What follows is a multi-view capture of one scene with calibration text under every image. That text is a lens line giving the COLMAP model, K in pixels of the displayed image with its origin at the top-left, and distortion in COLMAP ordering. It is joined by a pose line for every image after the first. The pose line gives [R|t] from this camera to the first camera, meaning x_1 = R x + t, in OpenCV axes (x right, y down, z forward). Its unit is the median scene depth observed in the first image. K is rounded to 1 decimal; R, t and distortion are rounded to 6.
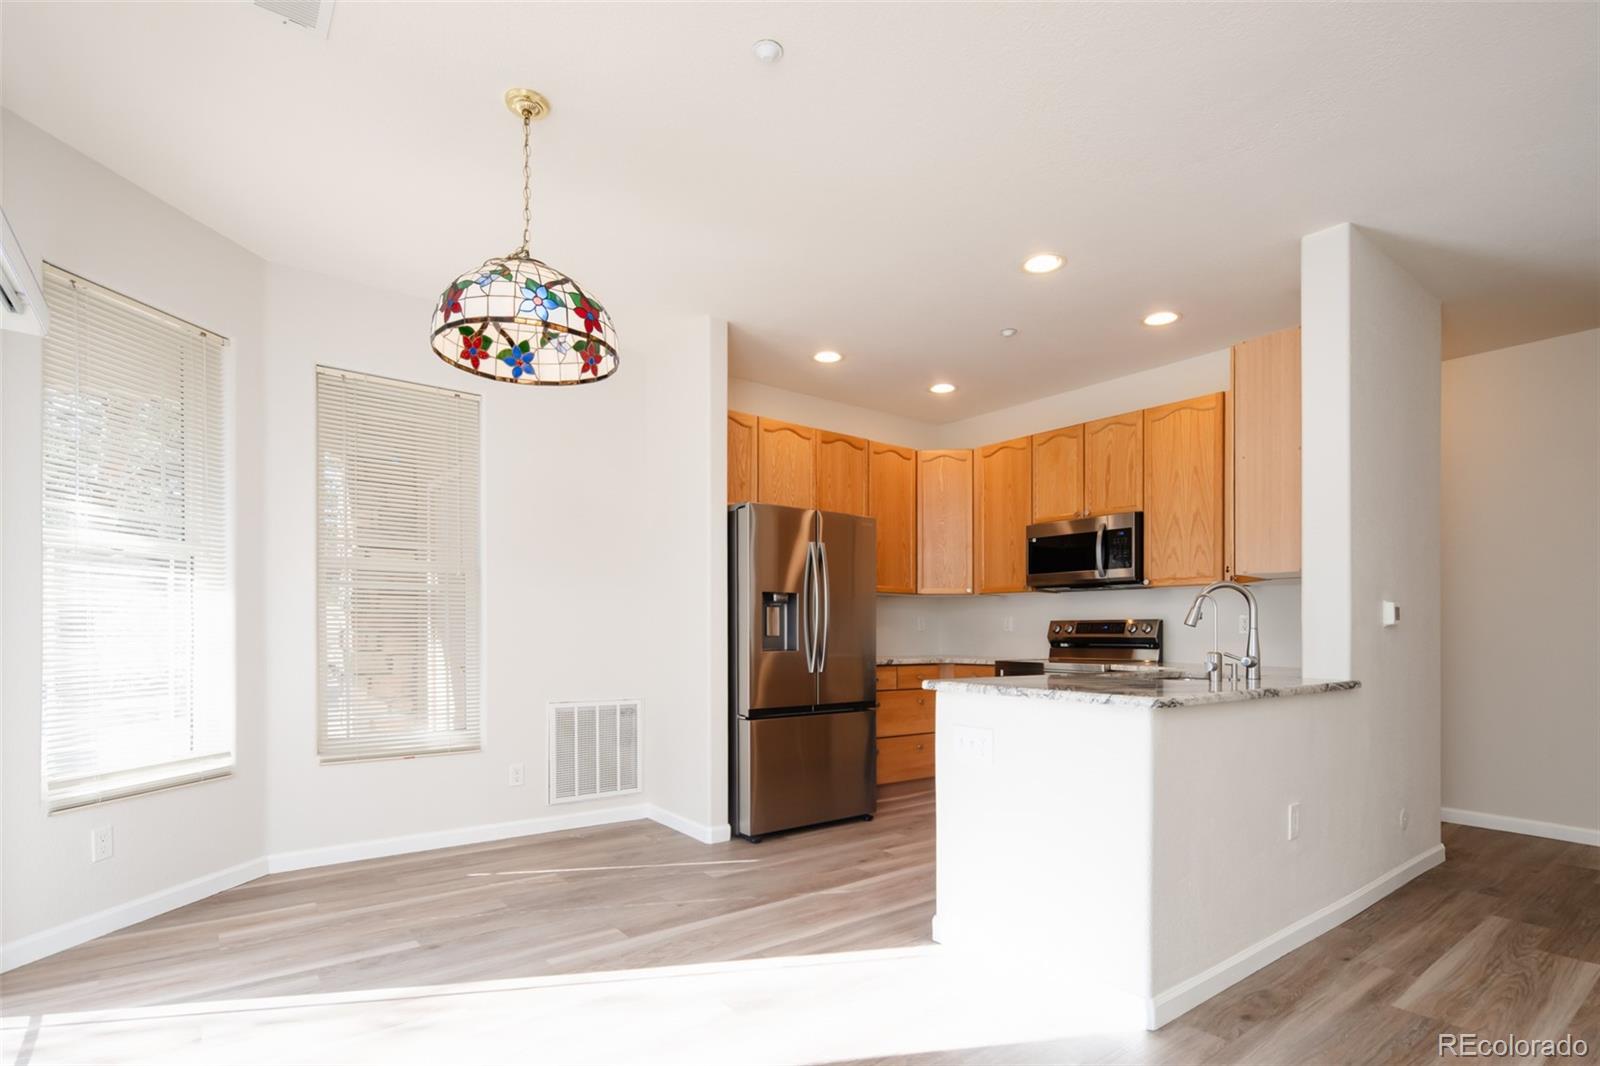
lens RADIAL K [[791.0, 0, 785.9], [0, 791.0, 616.9], [0, 0, 1]] dist [0.008174, -0.005741]
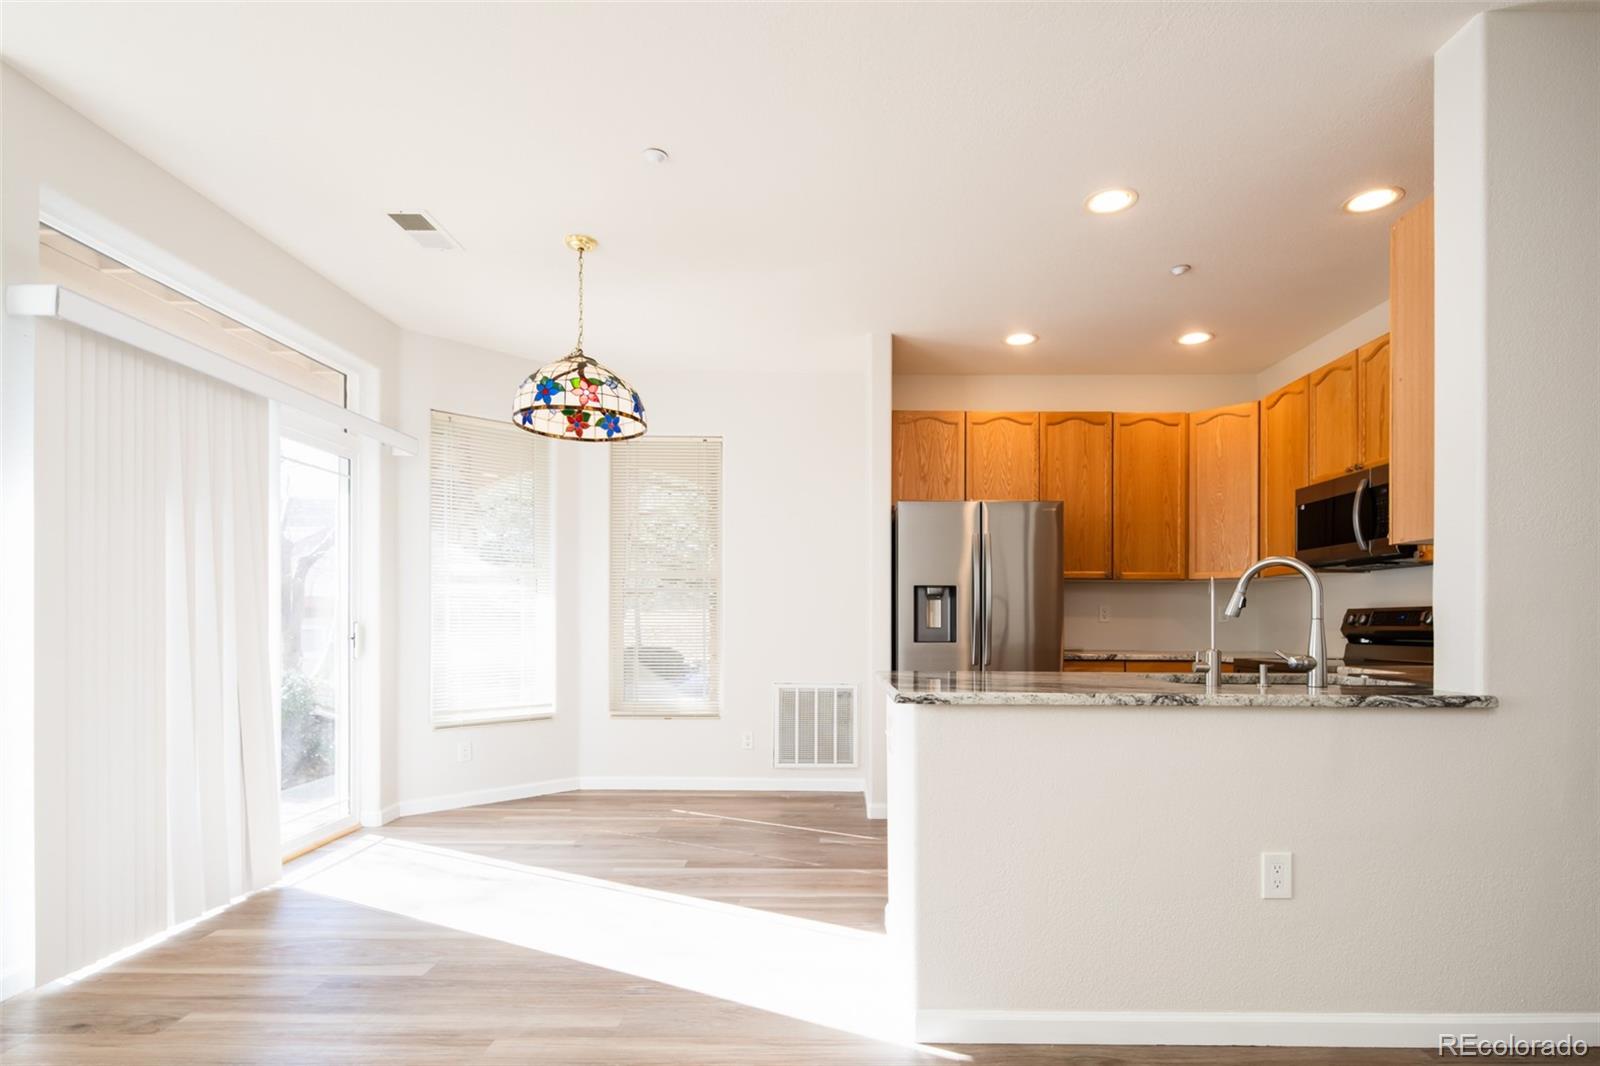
lens RADIAL K [[791.0, 0, 827.3], [0, 791.0, 612.0], [0, 0, 1]] dist [0.008174, -0.005741]
pose [[0.792628, -0.010601, -0.609613, 0.496662], [0.013391, 0.999910, 0.000024, 0.001259], [0.609558, -0.008183, 0.792699, 0.095761]]
